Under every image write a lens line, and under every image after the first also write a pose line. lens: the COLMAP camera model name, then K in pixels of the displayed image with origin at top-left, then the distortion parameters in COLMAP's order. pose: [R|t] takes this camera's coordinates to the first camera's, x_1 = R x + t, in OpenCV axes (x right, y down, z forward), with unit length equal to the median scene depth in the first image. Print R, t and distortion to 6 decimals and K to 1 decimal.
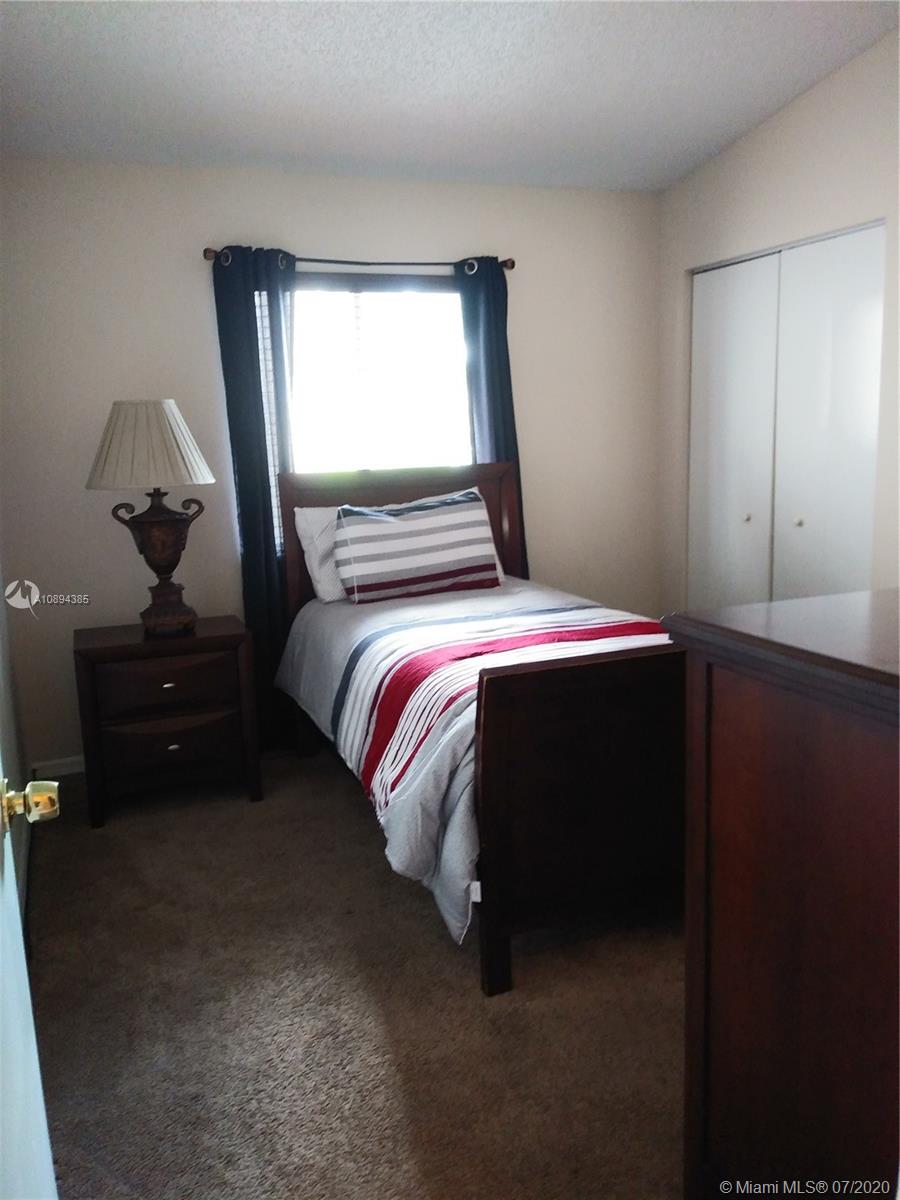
lens RADIAL K [[978.4, 0, 447.0], [0, 978.4, 609.6], [0, 0, 1]] dist [0.034389, -0.064279]
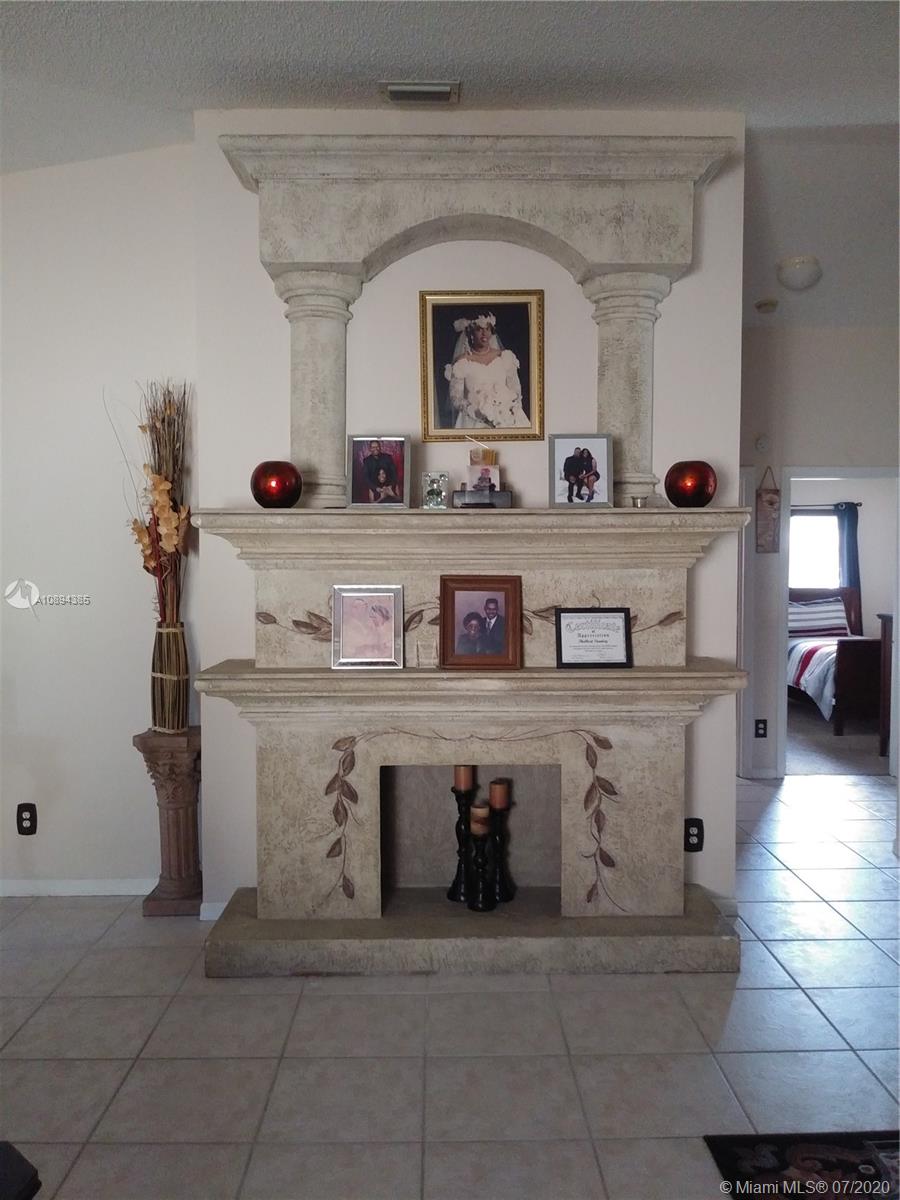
lens RADIAL K [[978.4, 0, 447.0], [0, 978.4, 609.6], [0, 0, 1]] dist [0.034389, -0.064279]
pose [[0.936434, 0.050259, -0.347224, -0.044793], [-0.096180, 0.988546, -0.116302, 0.358525], [0.337402, 0.142305, 0.930542, -2.015311]]
